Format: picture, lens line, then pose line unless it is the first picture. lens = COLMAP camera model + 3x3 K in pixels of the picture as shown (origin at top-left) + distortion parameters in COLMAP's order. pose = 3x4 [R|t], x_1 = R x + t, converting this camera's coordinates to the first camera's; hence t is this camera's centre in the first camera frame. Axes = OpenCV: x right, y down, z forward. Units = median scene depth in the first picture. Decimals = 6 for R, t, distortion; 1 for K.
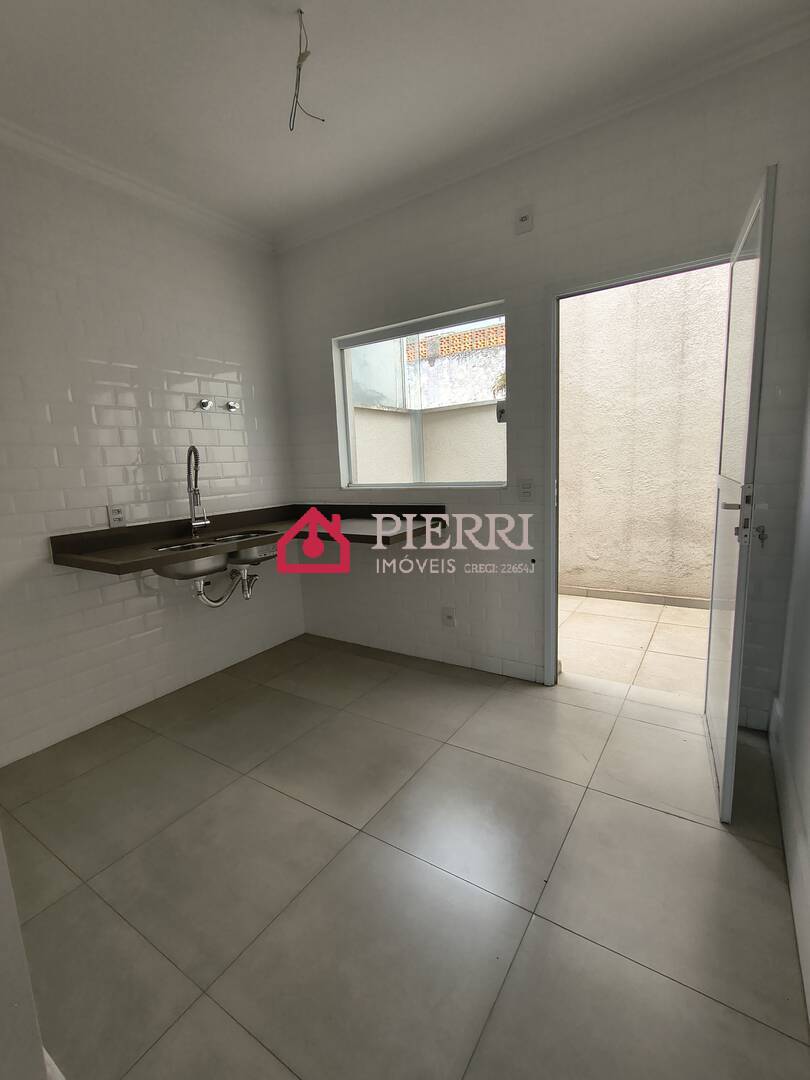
lens RADIAL K [[490.6, 0, 403.7], [0, 490.6, 540.2], [0, 0, 1]] dist [-0.000298, -0.000152]
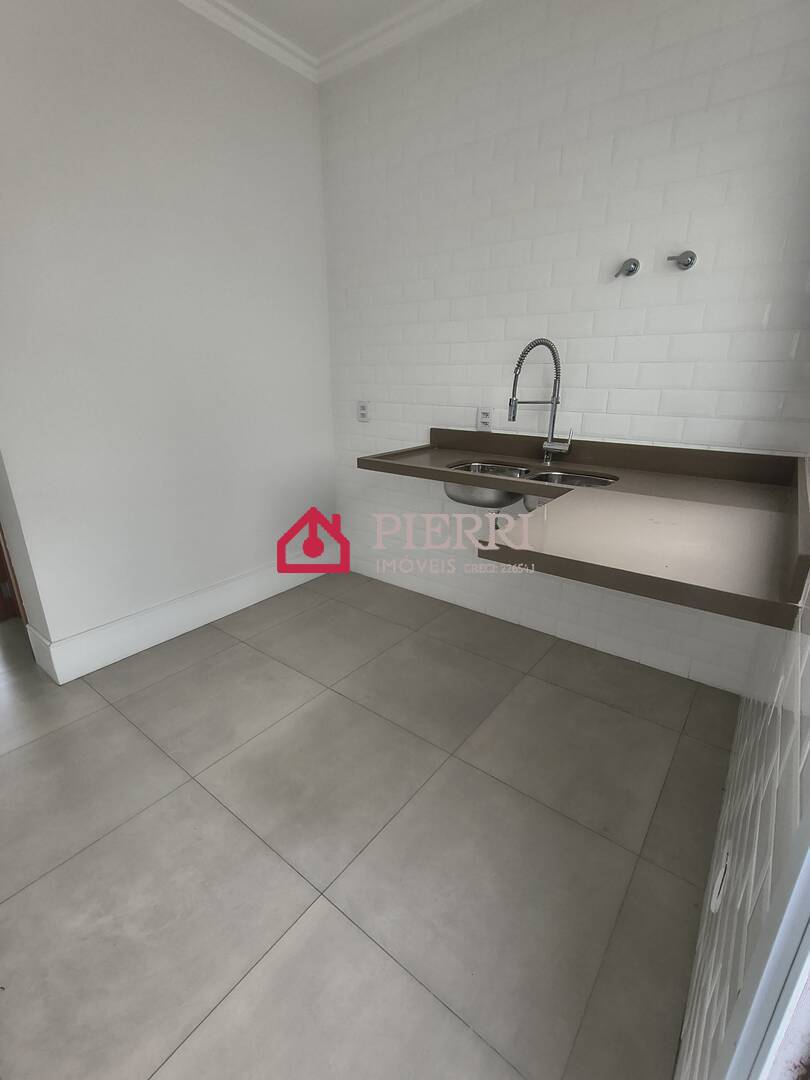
lens RADIAL K [[490.6, 0, 407.2], [0, 490.6, 539.1], [0, 0, 1]] dist [-0.000298, -0.000152]
pose [[-0.066901, 0.353800, -0.932925, 0.399722], [-0.163138, 0.918558, 0.360050, -0.154479], [0.984332, 0.176284, -0.003734, 0.892010]]
